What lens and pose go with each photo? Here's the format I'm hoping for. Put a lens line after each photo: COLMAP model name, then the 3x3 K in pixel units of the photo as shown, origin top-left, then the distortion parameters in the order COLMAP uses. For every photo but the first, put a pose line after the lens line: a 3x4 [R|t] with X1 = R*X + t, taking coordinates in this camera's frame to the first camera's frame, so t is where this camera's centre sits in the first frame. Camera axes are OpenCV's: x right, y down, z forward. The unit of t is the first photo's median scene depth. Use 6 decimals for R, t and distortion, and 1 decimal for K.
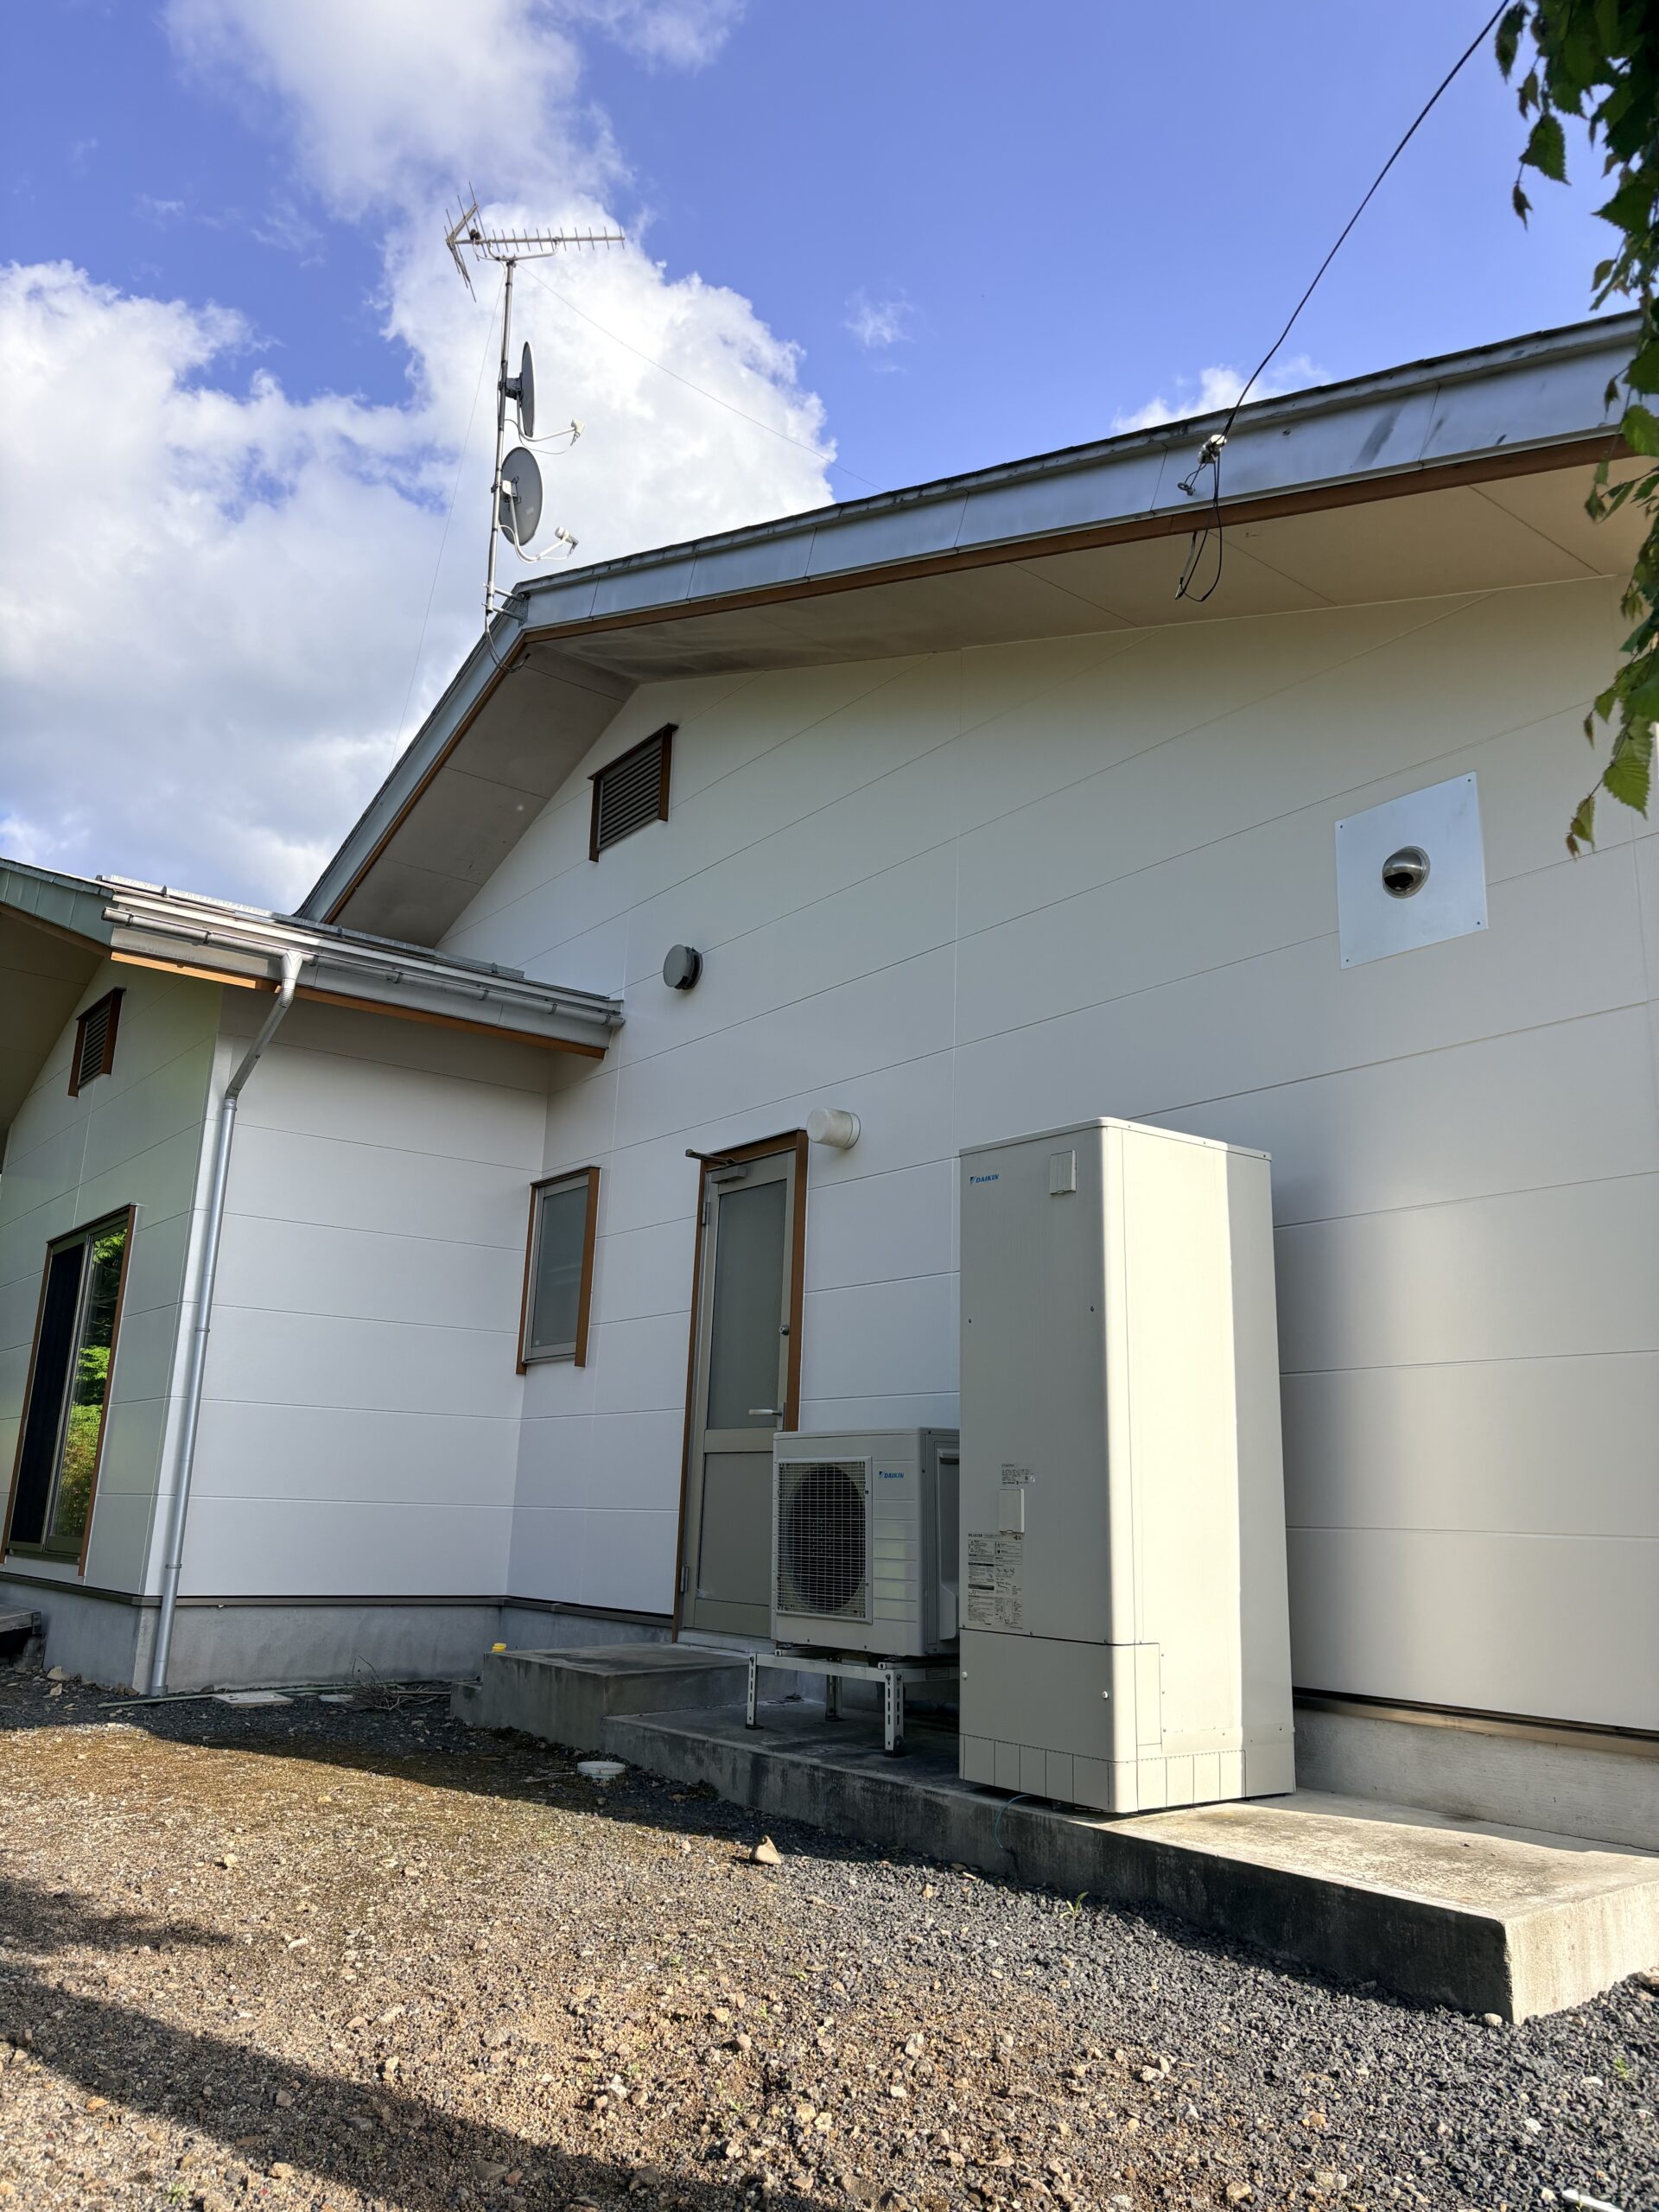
lens RADIAL K [[1671.5, 0, 816.3], [0, 1671.5, 1106.0], [0, 0, 1]] dist [0.019965, -0.015617]
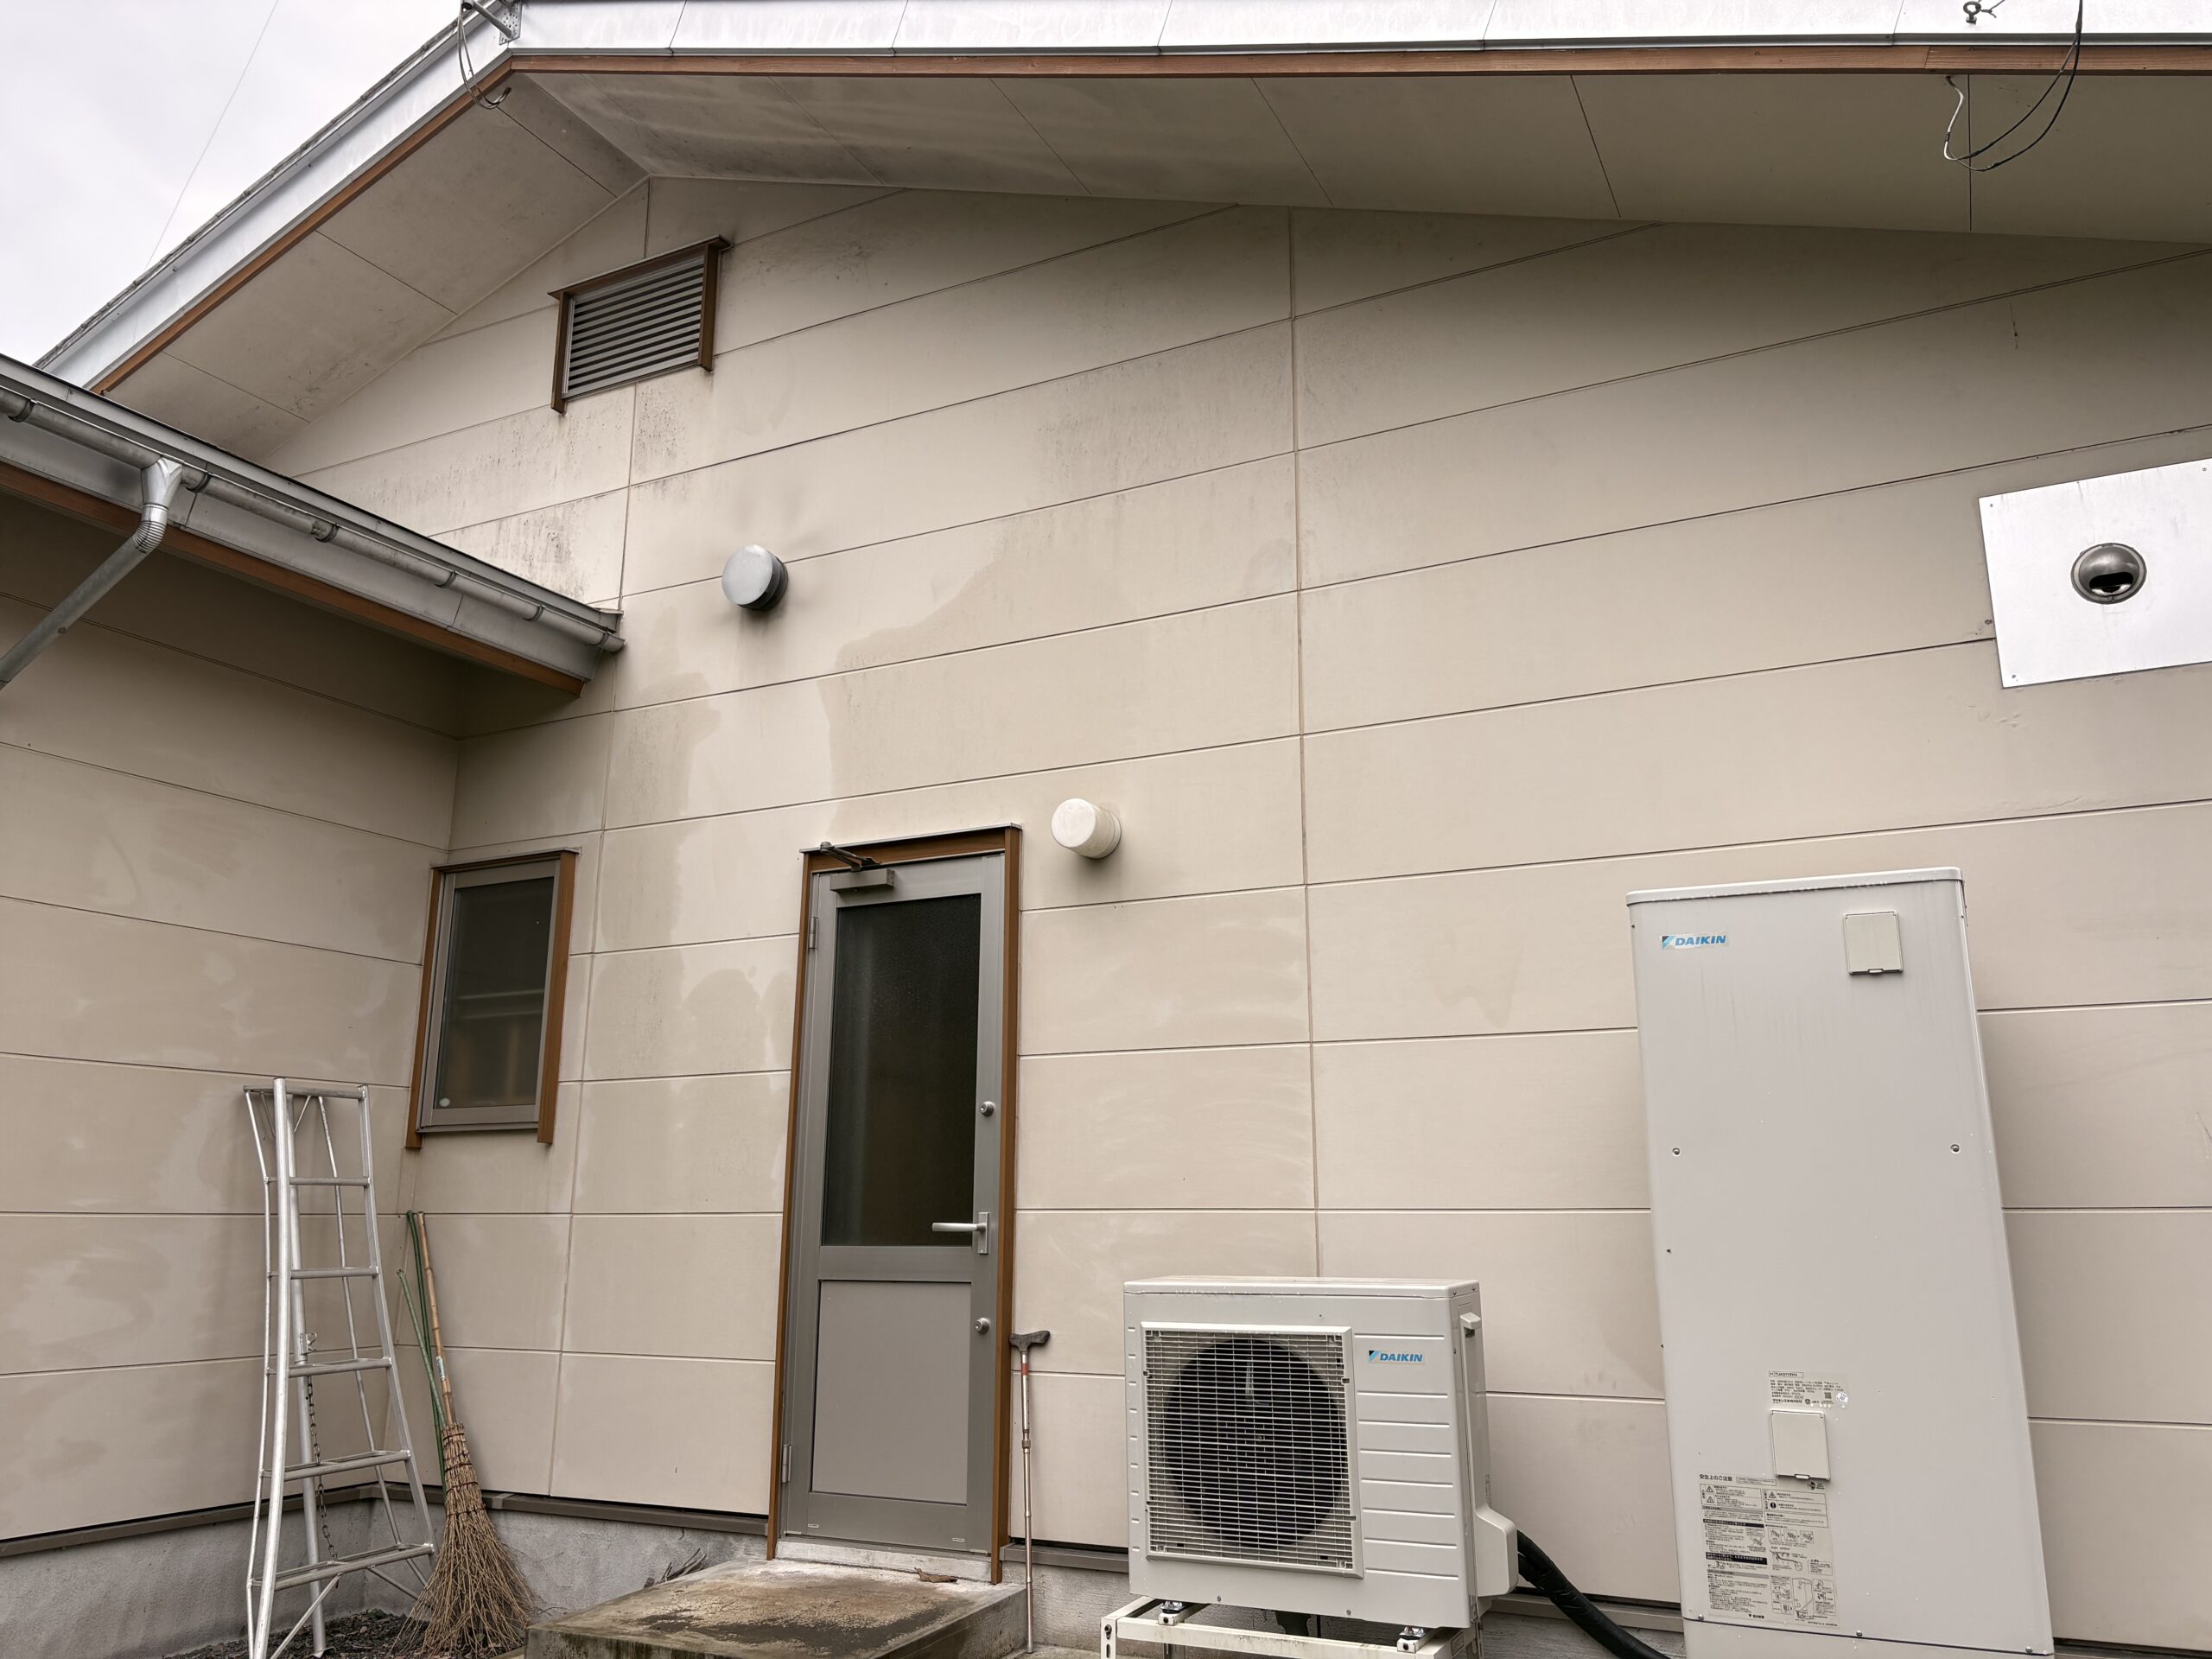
lens RADIAL K [[1671.5, 0, 1112.2], [0, 1671.5, 841.4], [0, 0, 1]] dist [0.019965, -0.015617]
pose [[0.897060, 0.071716, 0.436051, -0.261197], [-0.081498, 0.996666, 0.003743, 0.012919], [-0.434329, -0.038895, 0.899914, 0.311878]]
